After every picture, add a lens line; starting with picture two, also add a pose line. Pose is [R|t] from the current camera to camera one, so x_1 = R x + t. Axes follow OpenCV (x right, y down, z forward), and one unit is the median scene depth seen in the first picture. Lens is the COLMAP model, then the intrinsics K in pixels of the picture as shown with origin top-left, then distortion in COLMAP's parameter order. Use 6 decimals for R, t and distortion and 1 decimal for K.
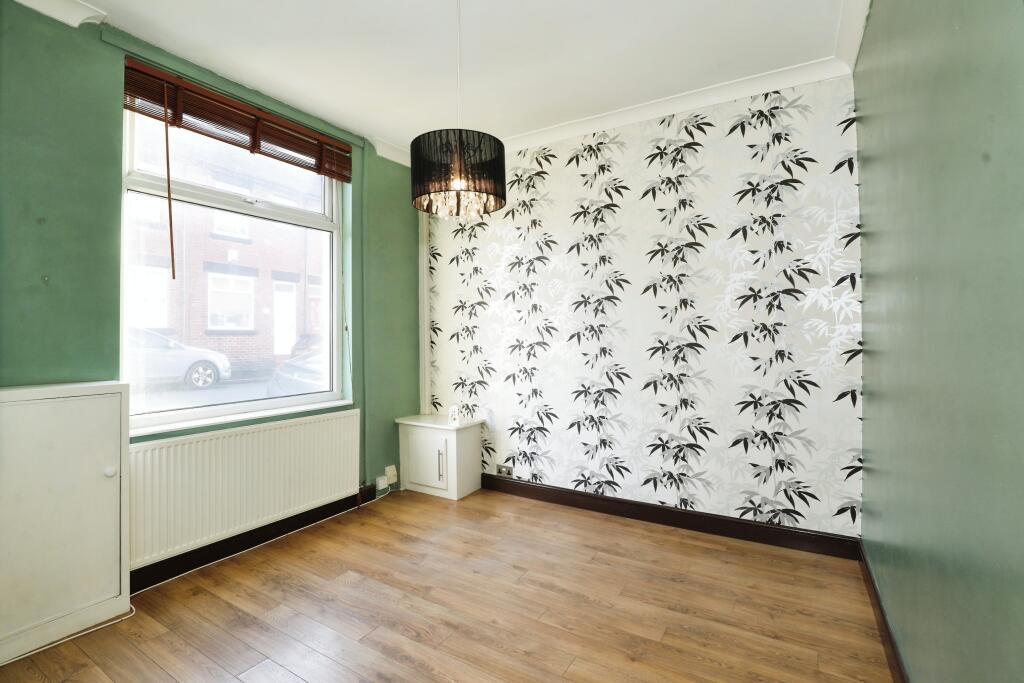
lens RADIAL K [[477.2, 0, 516.3], [0, 477.2, 331.6], [0, 0, 1]] dist [-0.025449, 0.003177]
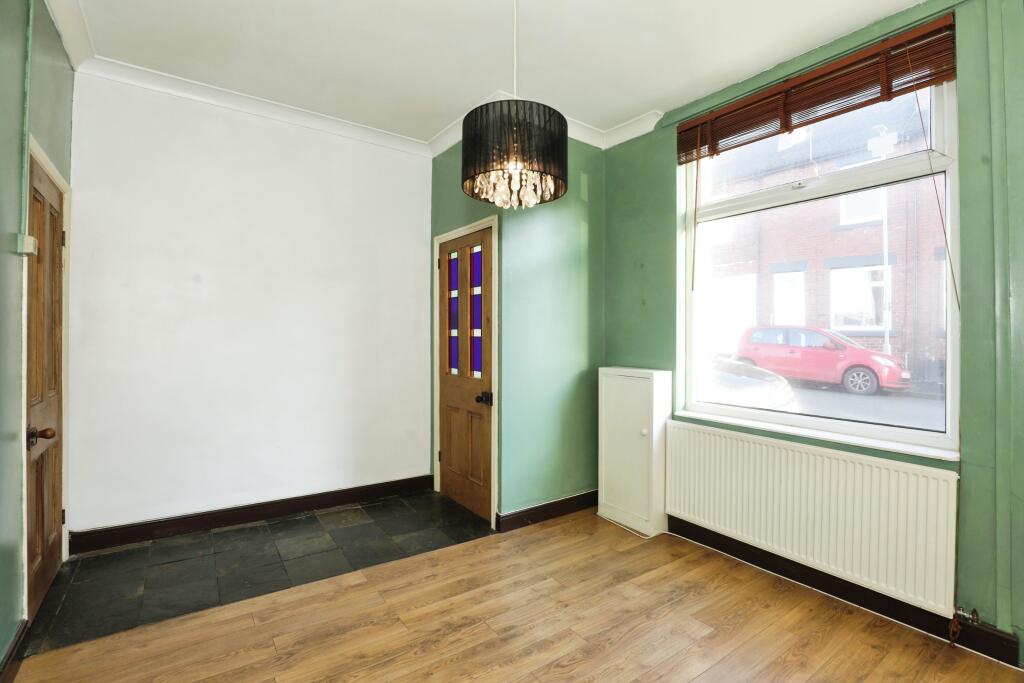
lens RADIAL K [[477.2, 0, 518.6], [0, 477.2, 341.3], [0, 0, 1]] dist [-0.025449, 0.003177]
pose [[-0.395401, 0.013090, -0.918415, 0.545212], [-0.001394, 0.999889, 0.014851, -0.002165], [0.918507, 0.007152, -0.395339, 1.058338]]
